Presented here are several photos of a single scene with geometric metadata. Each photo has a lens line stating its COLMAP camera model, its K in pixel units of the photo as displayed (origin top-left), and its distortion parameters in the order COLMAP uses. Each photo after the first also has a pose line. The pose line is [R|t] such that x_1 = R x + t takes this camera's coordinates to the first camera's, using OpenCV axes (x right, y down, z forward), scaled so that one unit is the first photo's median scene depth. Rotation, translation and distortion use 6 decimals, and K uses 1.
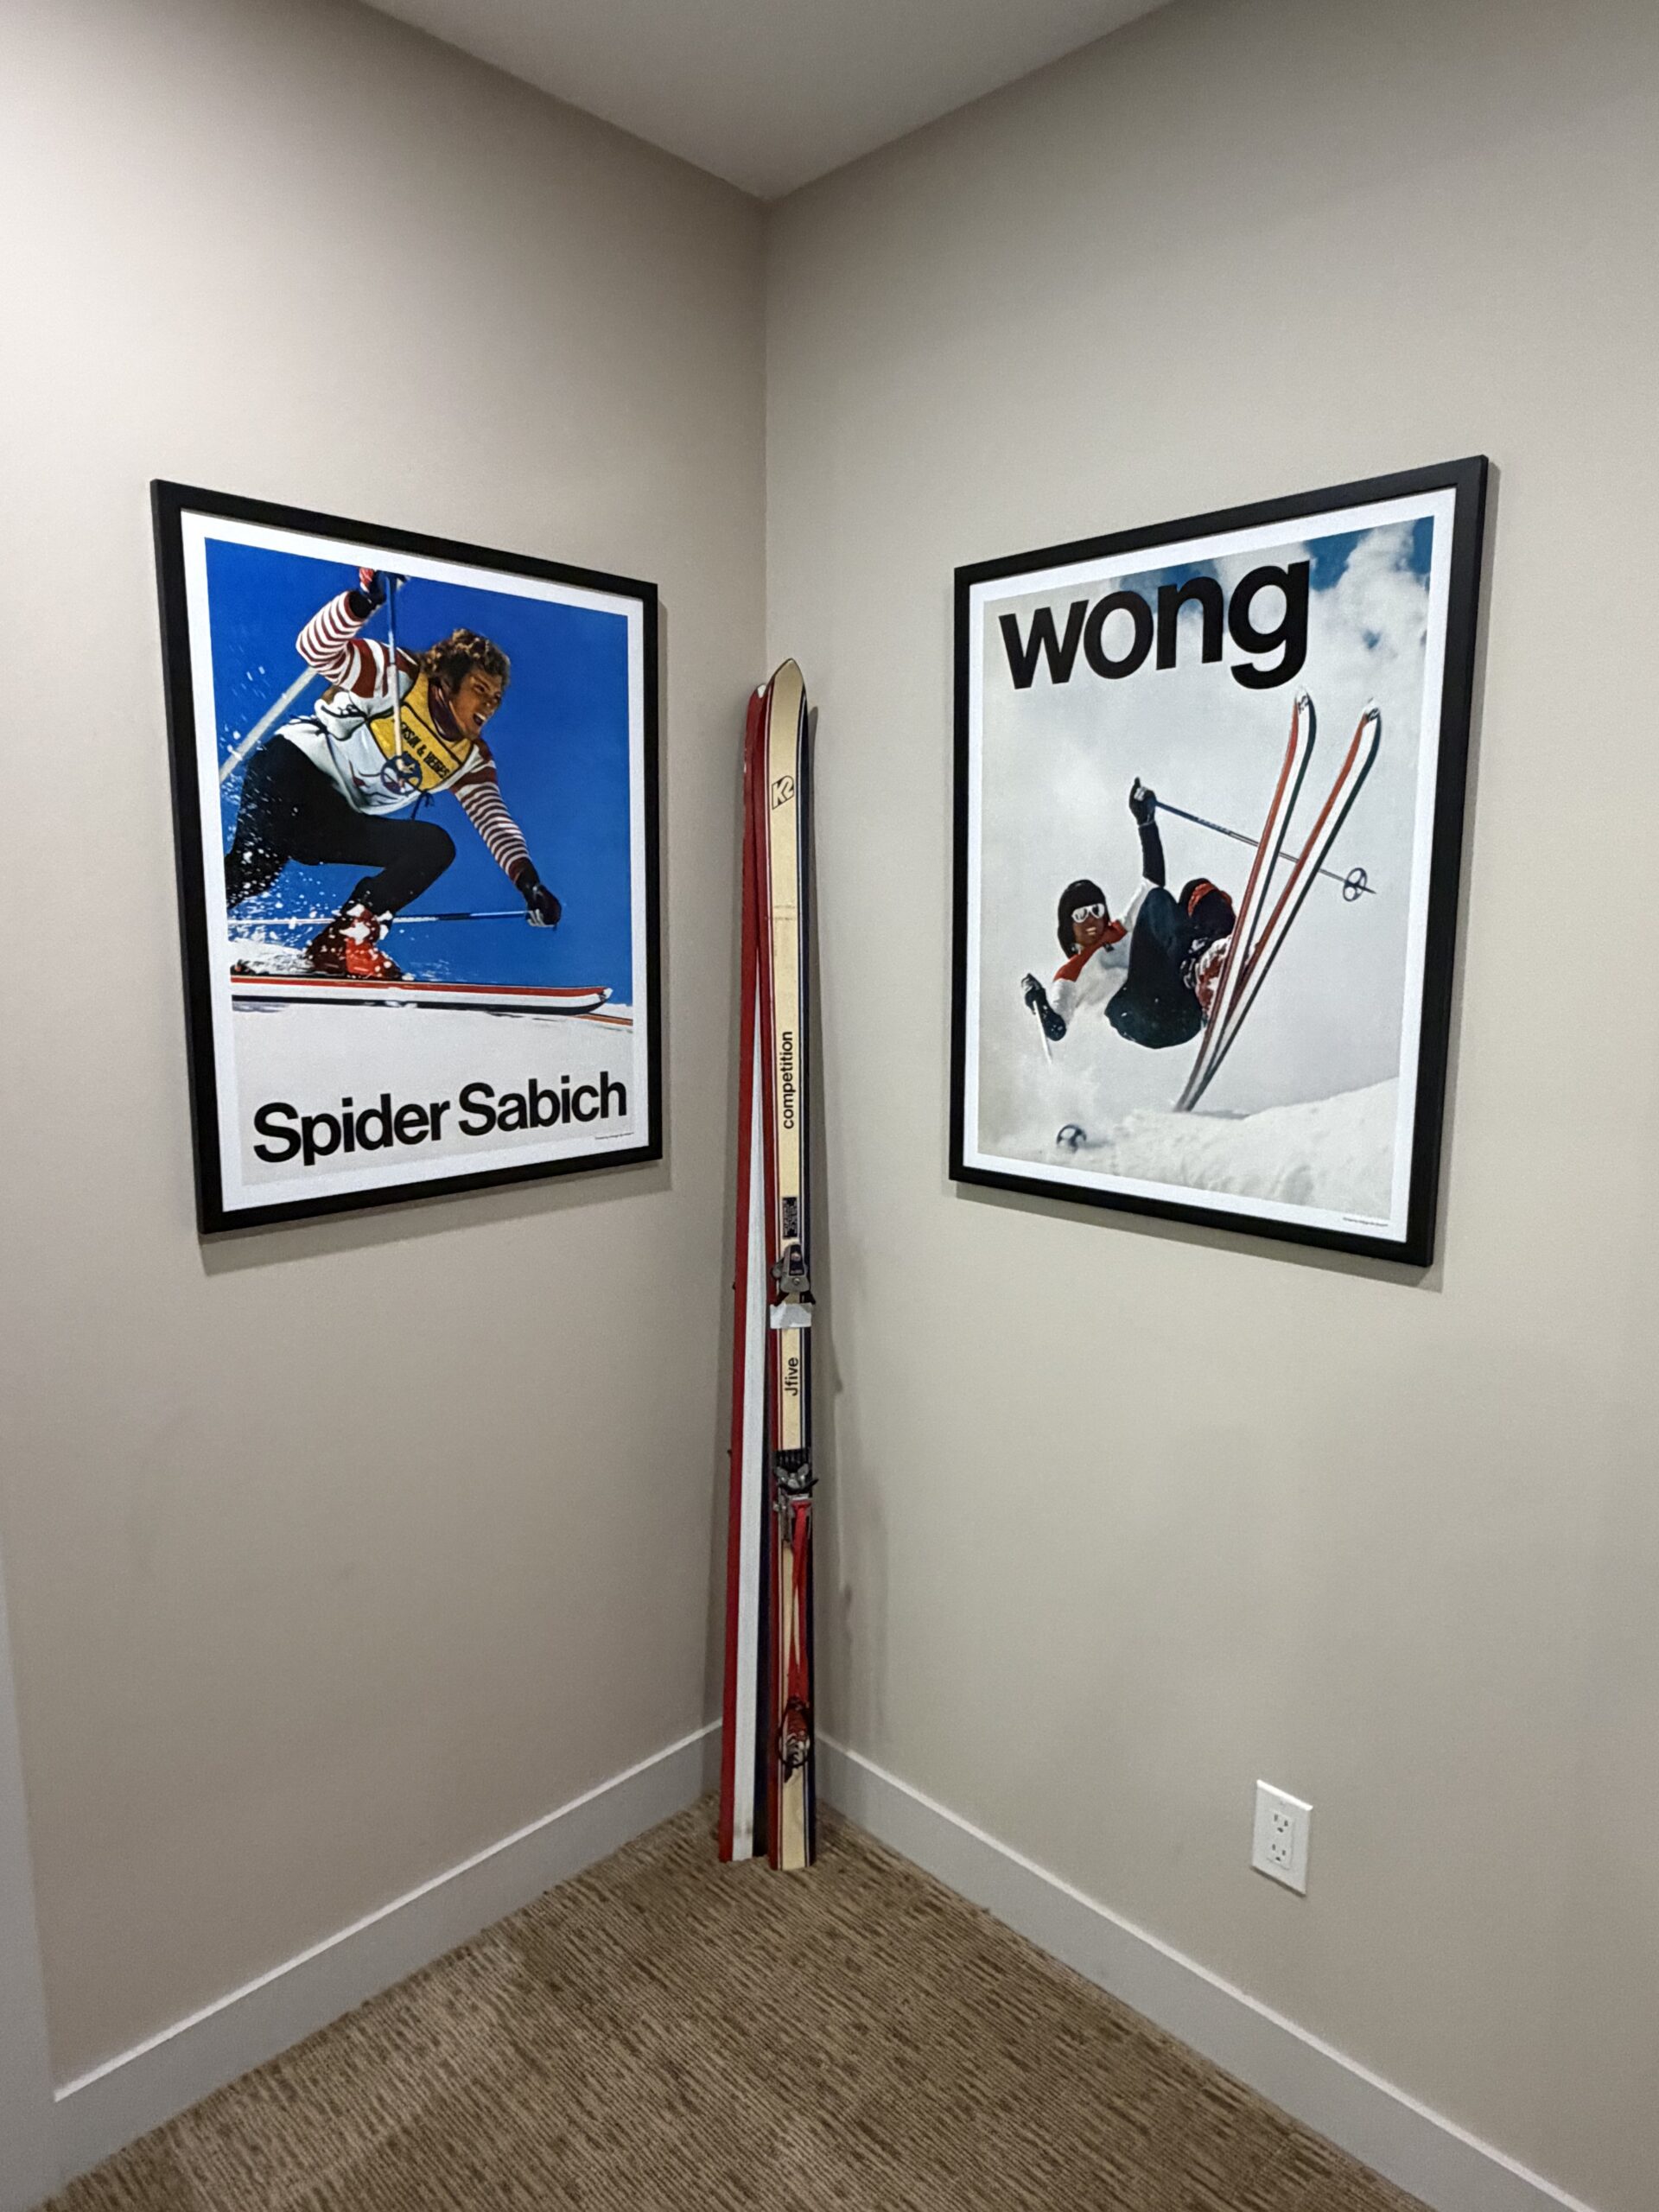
lens RADIAL K [[1363.6, 0, 829.8], [0, 1363.6, 1105.2], [0, 0, 1]] dist [0.004416, -0.003072]
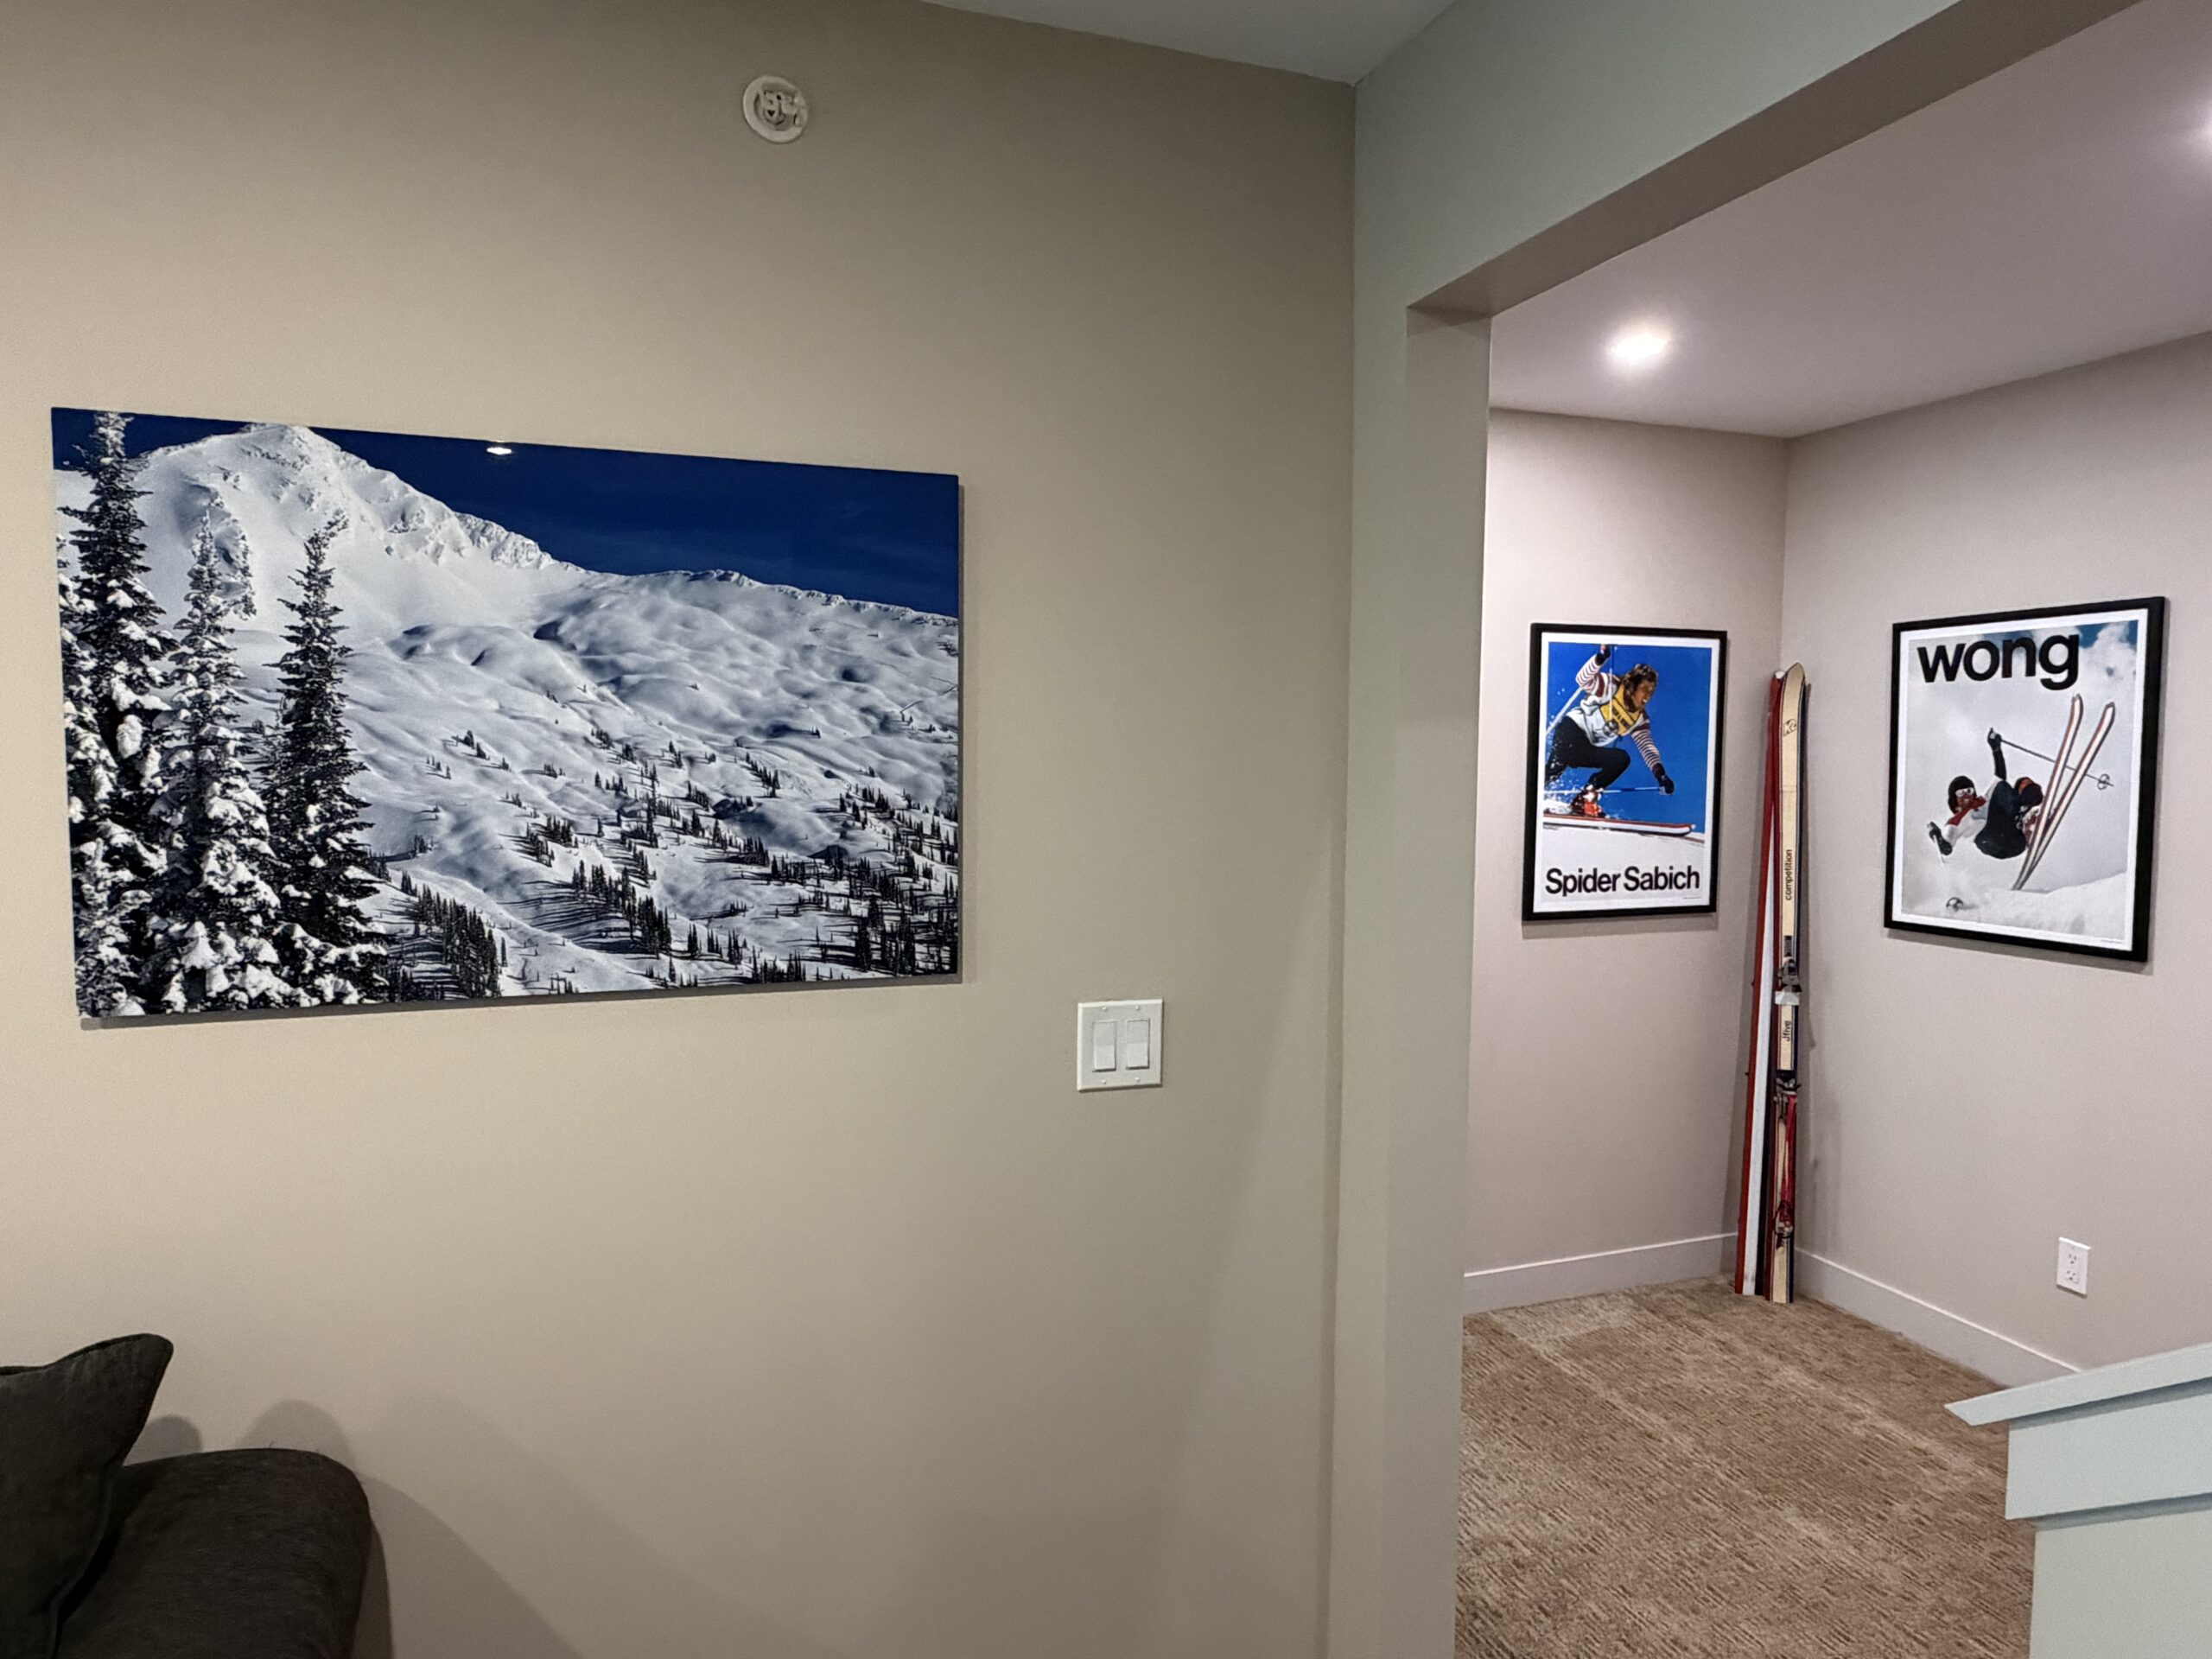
lens RADIAL K [[1363.6, 0, 1097.5], [0, 1363.6, 832.1], [0, 0, 1]] dist [0.004416, -0.003072]
pose [[0.903020, 0.025092, -0.428865, -0.102685], [-0.064280, 0.994946, -0.077137, 0.156863], [0.424763, 0.097224, 0.900069, -1.361288]]
